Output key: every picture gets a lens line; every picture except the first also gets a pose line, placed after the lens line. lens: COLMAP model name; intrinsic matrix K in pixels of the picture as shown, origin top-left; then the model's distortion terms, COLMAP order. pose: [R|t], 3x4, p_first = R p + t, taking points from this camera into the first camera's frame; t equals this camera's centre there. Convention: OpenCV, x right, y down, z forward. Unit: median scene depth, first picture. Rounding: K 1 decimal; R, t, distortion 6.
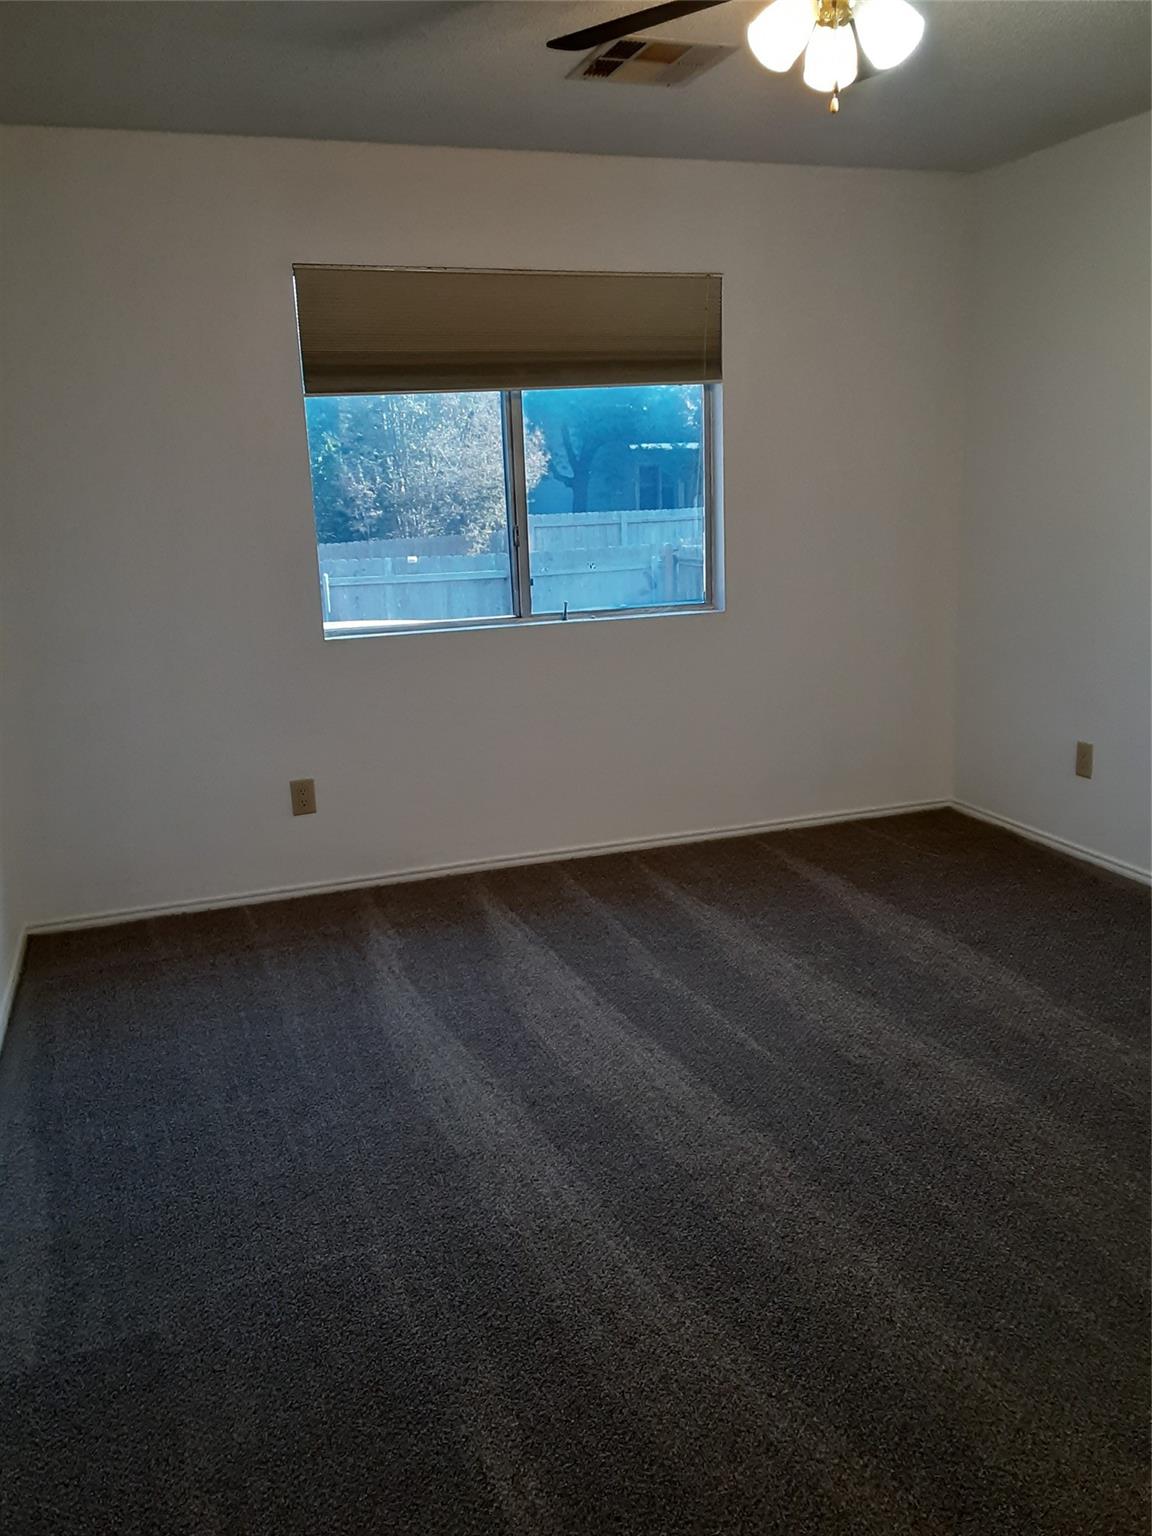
lens RADIAL K [[1212.3, 0, 605.1], [0, 1212.3, 759.4], [0, 0, 1]] dist [0.101278, -0.131679]
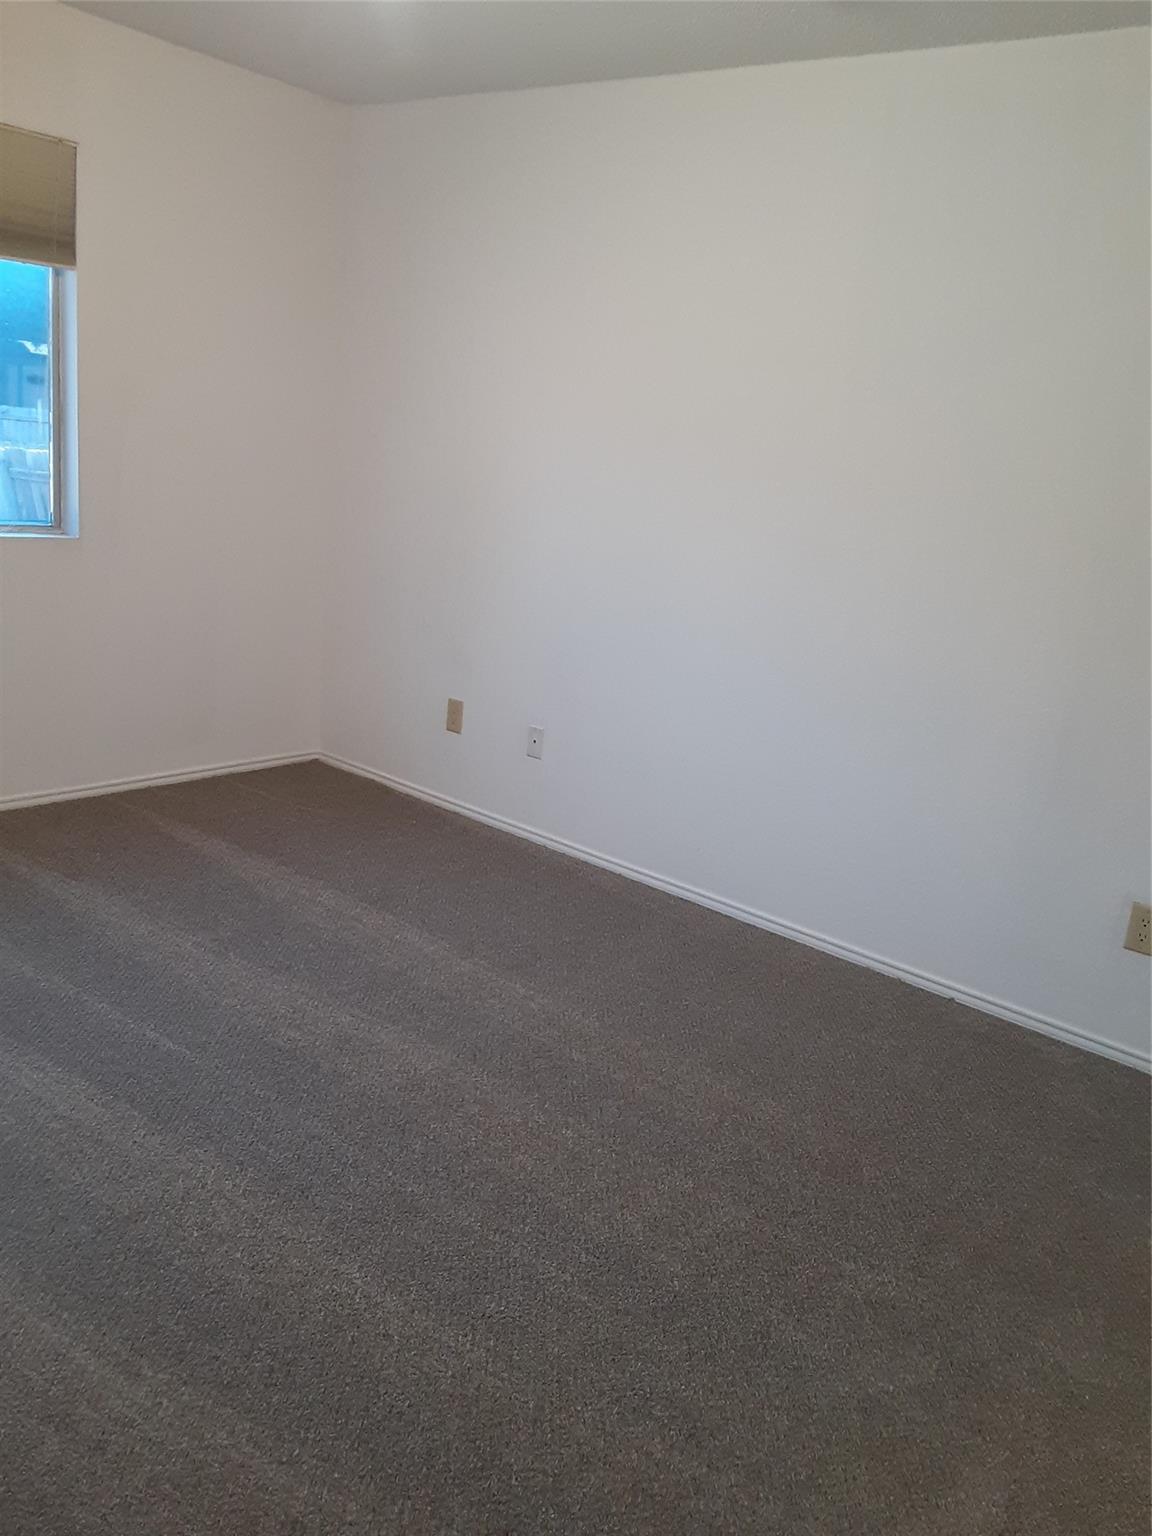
lens RADIAL K [[1212.3, 0, 605.1], [0, 1212.3, 759.4], [0, 0, 1]] dist [0.101278, -0.131679]
pose [[0.852313, -0.009853, 0.522940, -0.090133], [-0.015985, 0.998865, 0.044873, -0.021031], [-0.522788, -0.046605, 0.851188, 0.109295]]
